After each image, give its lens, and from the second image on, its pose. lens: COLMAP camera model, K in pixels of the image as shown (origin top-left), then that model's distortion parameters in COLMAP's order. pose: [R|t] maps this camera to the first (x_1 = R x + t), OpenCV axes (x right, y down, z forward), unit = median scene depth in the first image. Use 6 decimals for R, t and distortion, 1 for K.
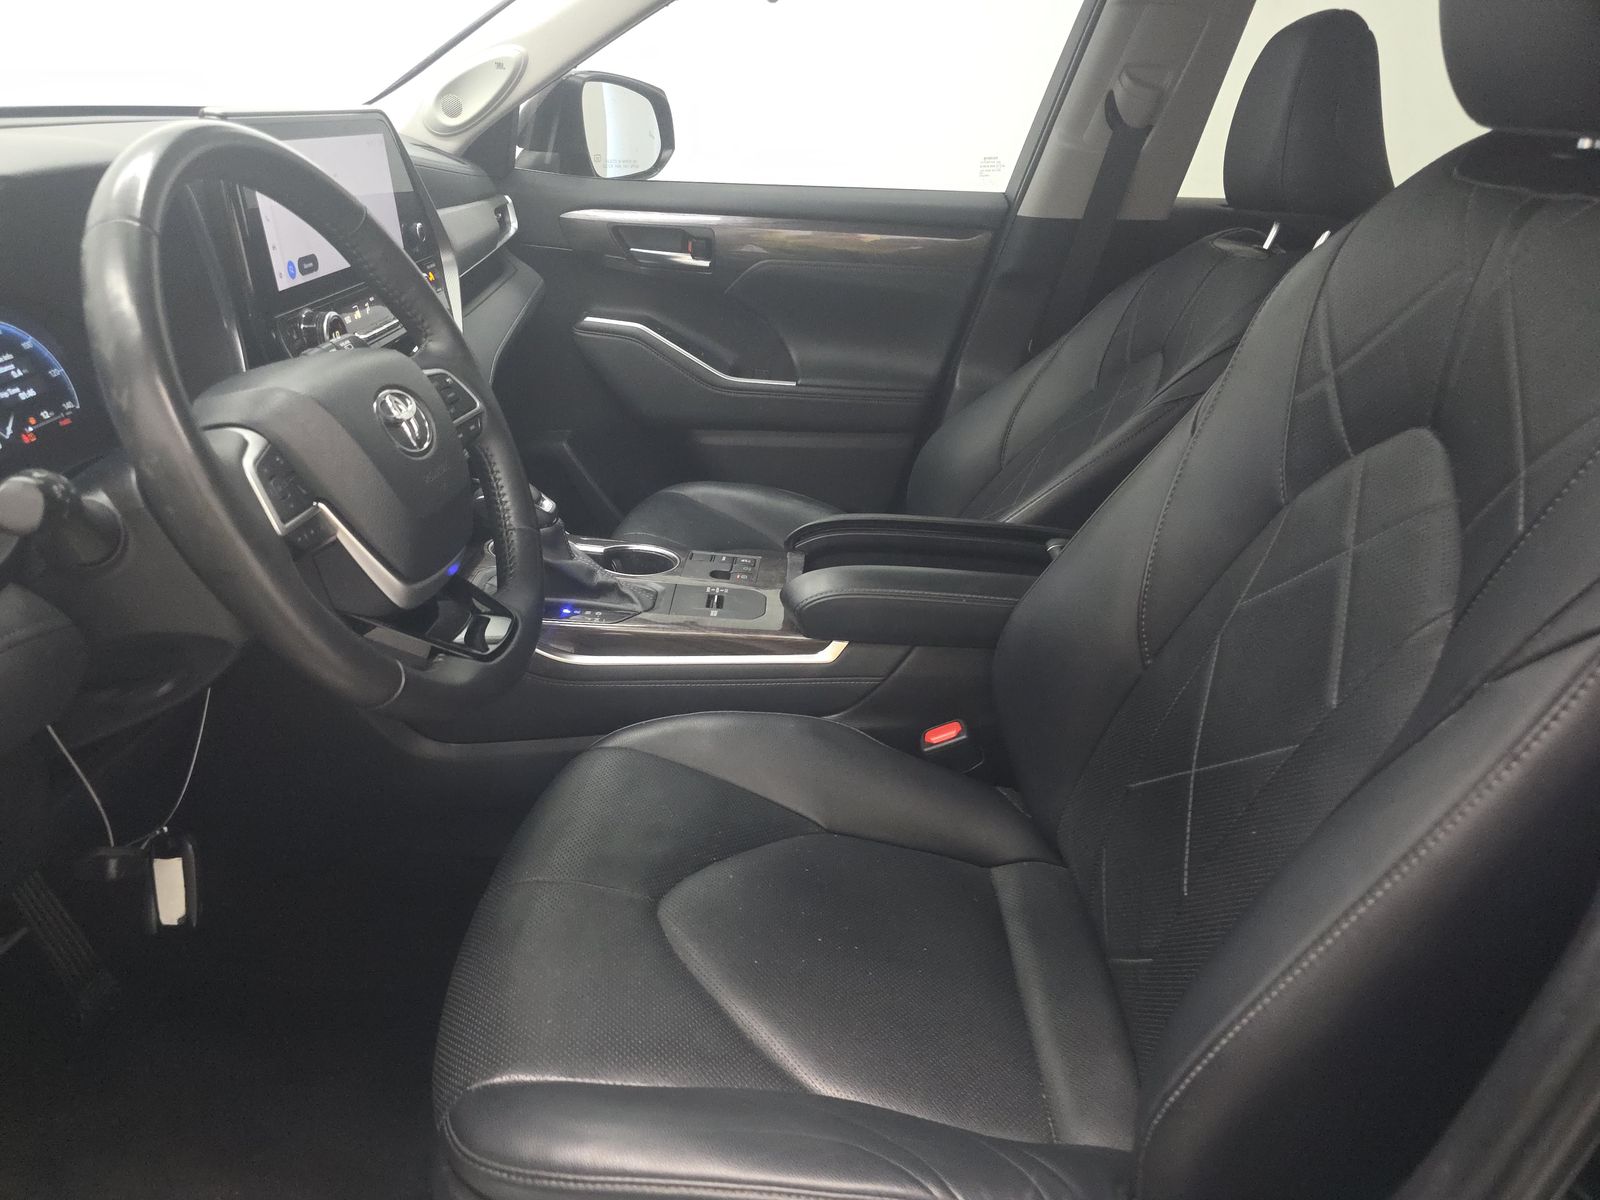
lens RADIAL K [[1081.6, 0, 793.2], [0, 1081.6, 596.3], [0, 0, 1]] dist [0.045974, -0.059944]
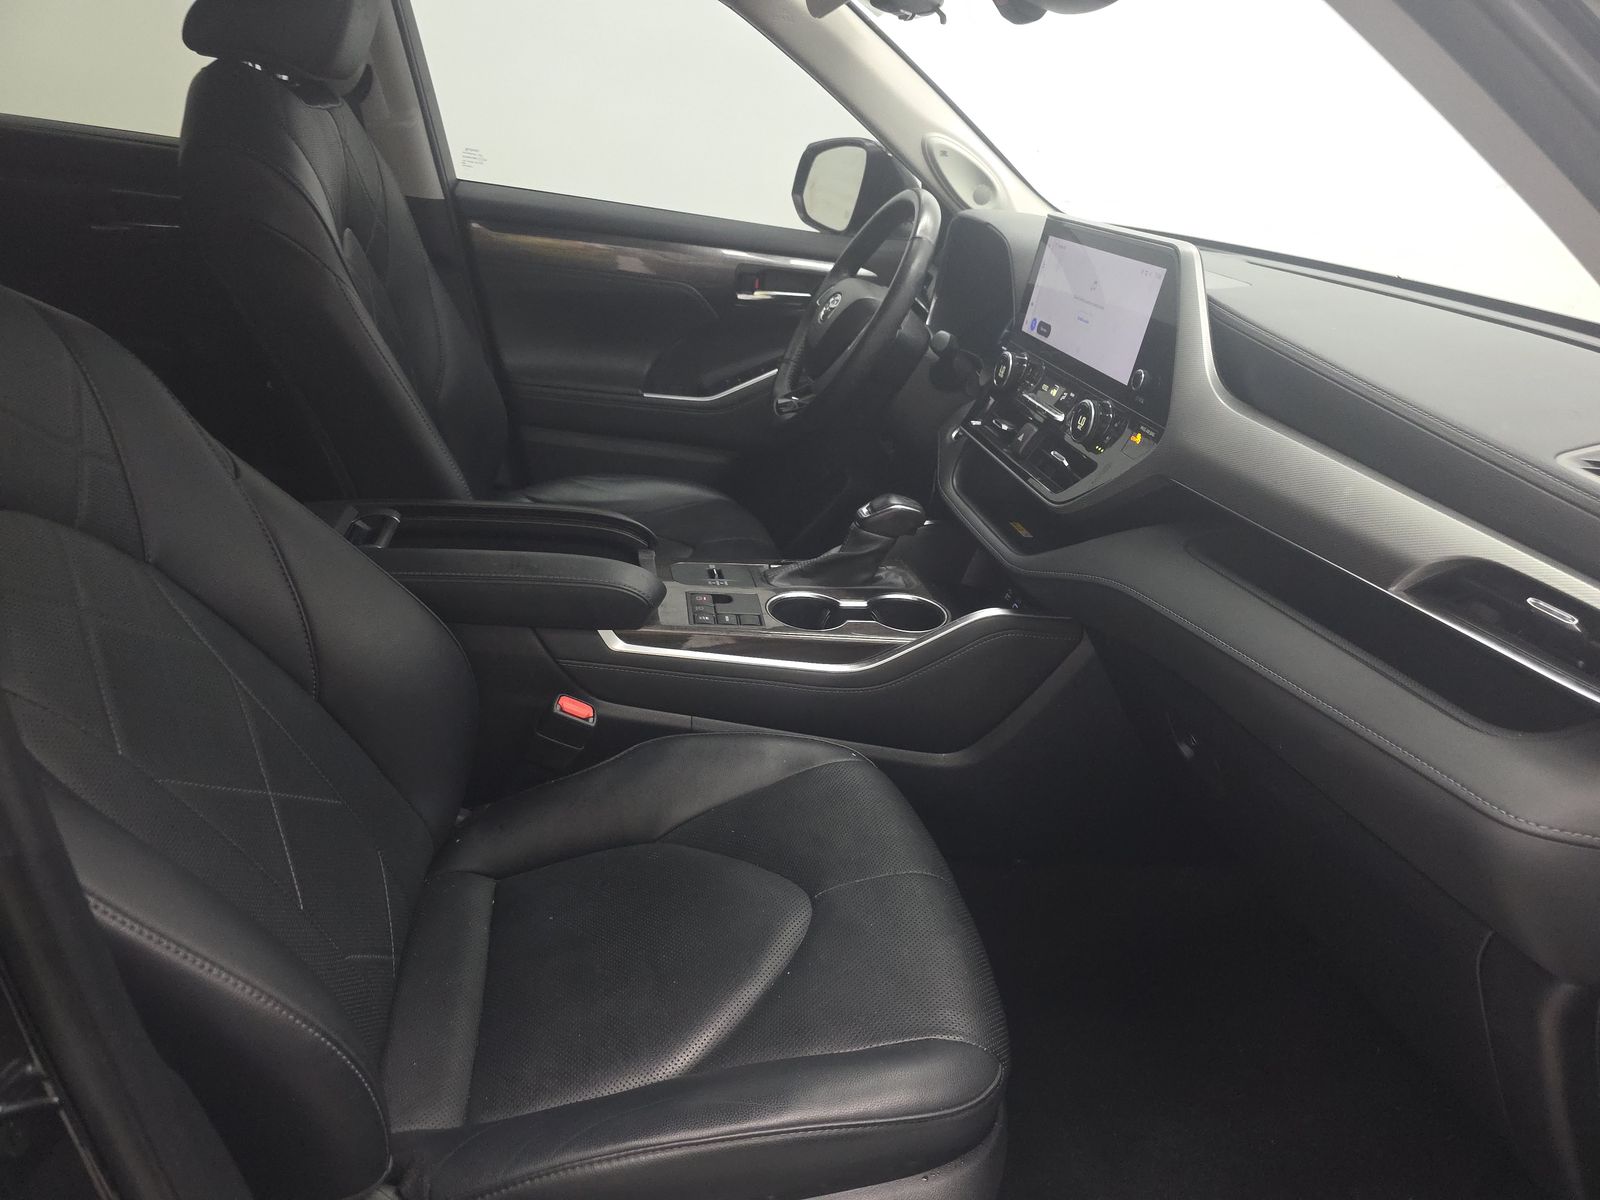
lens RADIAL K [[1081.6, 0, 802.2], [0, 1081.6, 606.6], [0, 0, 1]] dist [0.045974, -0.059944]
pose [[-0.964865, -0.088332, -0.247452, 0.124365], [-0.243407, 0.655123, 0.715239, -0.843505], [0.098933, 0.750341, -0.653606, 1.837025]]
